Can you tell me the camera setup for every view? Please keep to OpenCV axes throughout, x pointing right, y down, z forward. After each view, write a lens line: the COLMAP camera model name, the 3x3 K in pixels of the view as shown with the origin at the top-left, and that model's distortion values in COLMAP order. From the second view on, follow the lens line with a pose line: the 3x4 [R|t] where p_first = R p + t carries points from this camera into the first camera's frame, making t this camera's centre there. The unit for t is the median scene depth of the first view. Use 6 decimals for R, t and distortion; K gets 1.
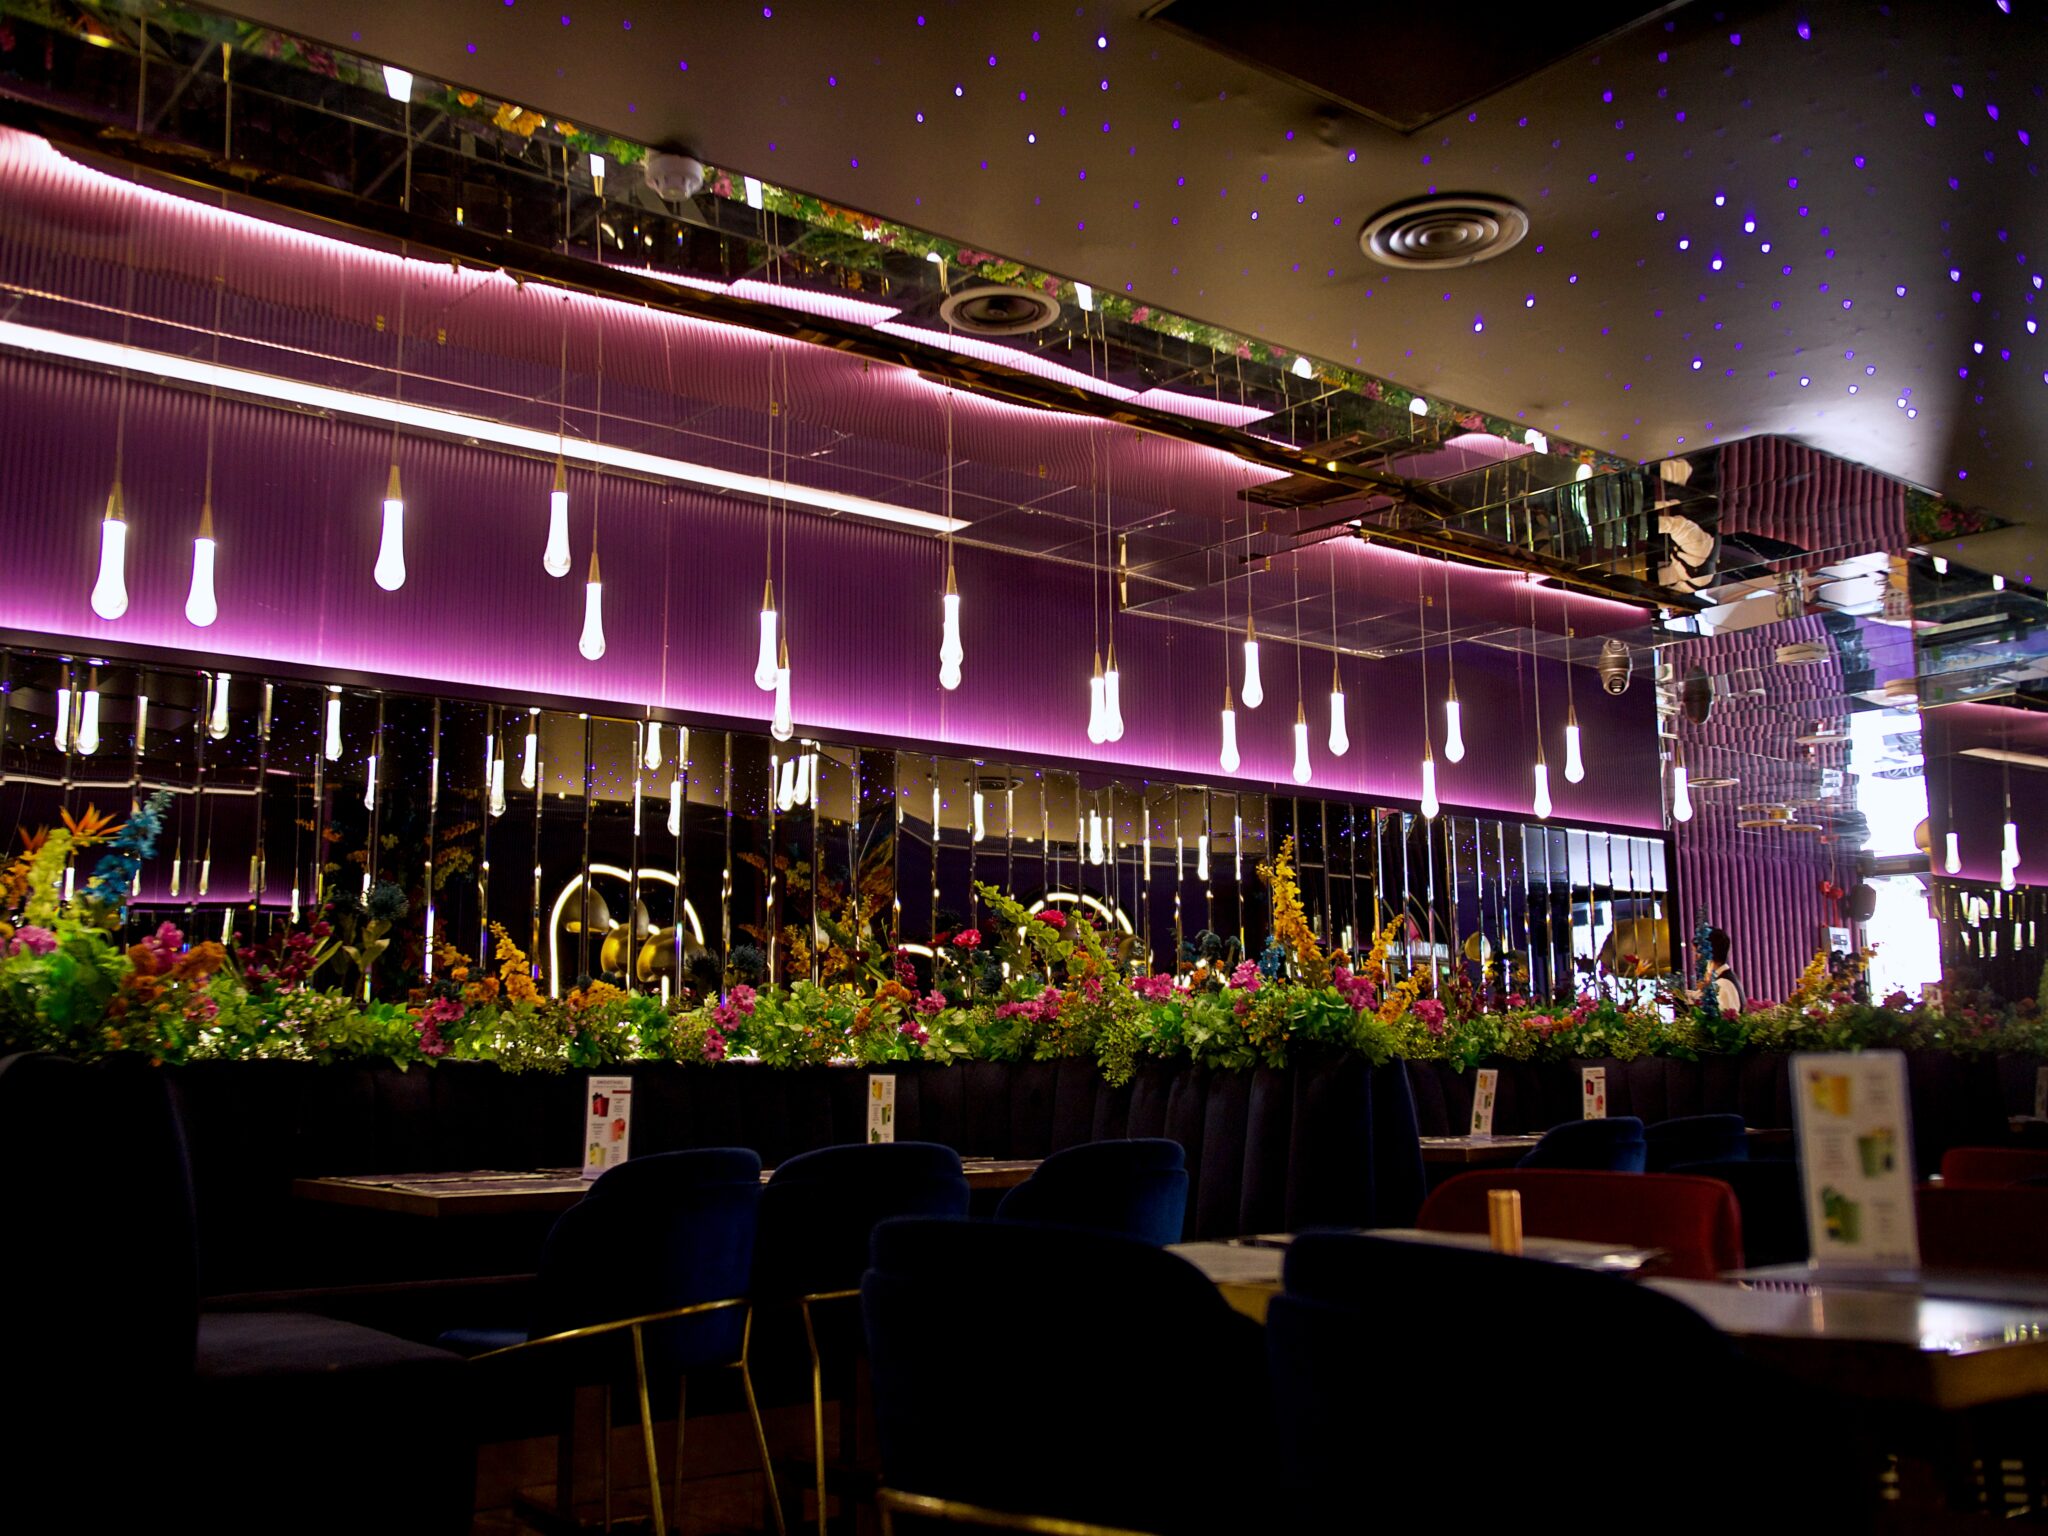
lens RADIAL K [[2222.6, 0, 1043.7], [0, 2222.6, 755.9], [0, 0, 1]] dist [-0.041333, 0.205532]
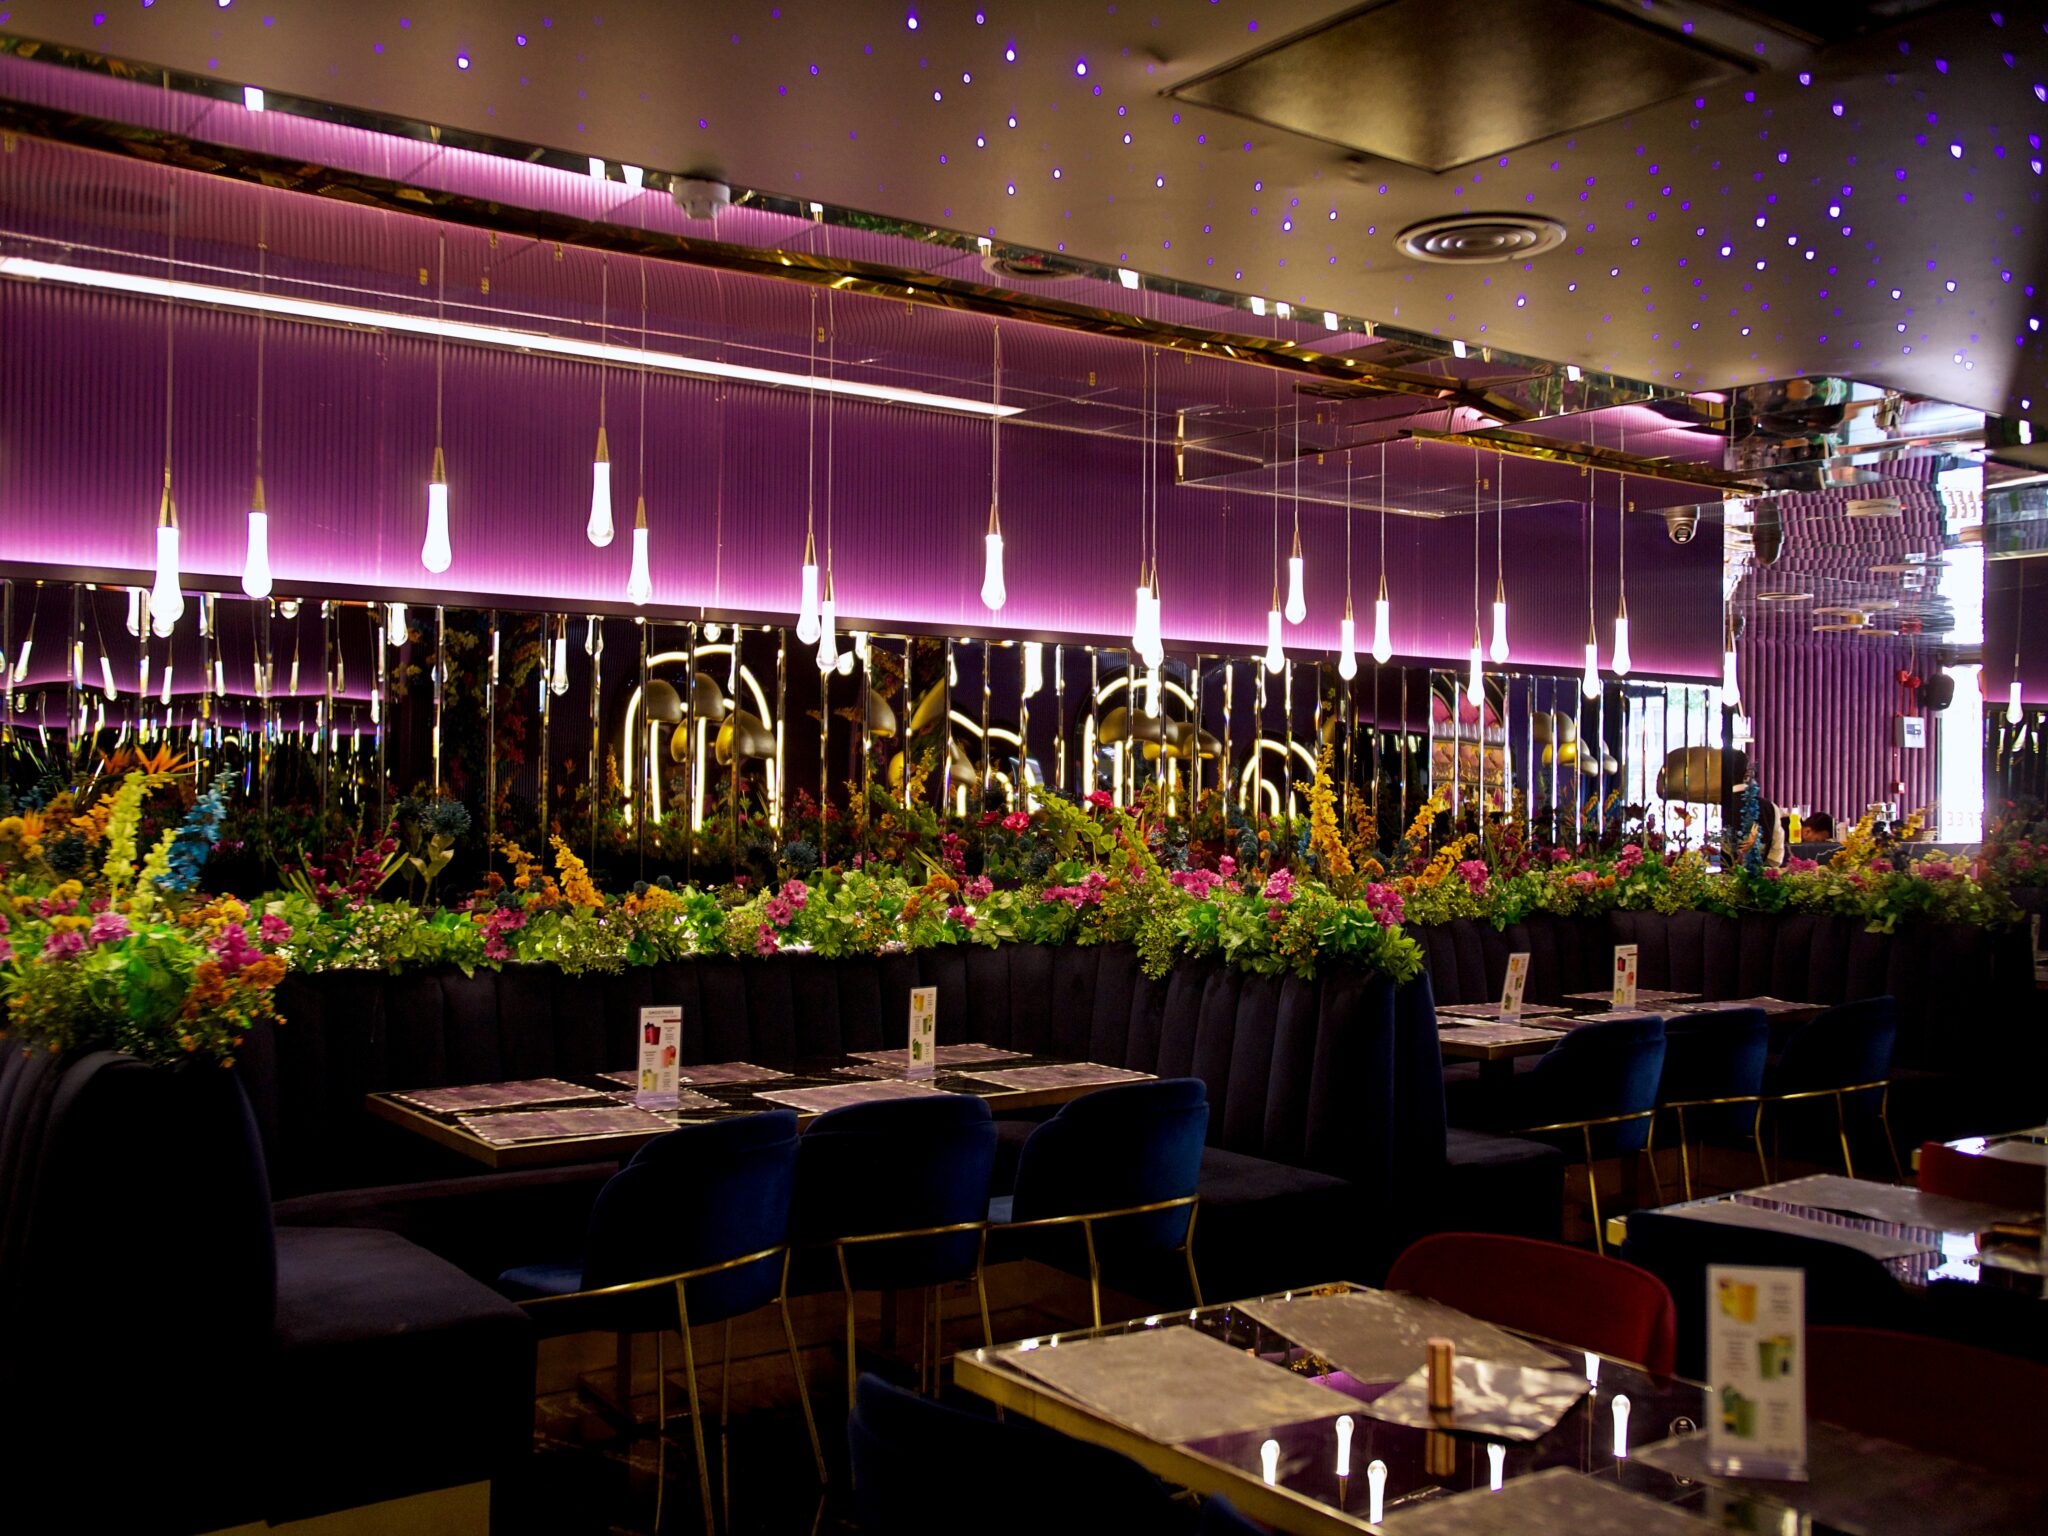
lens RADIAL K [[2238.3, 0, 1069.4], [0, 2238.3, 772.2], [0, 0, 1]] dist [-0.038666, 0.198993]
pose [[0.999282, 0.020916, -0.031589, 0.025369], [-0.015631, 0.987136, 0.159117, -0.117941], [0.034511, -0.158509, 0.986754, -0.020069]]
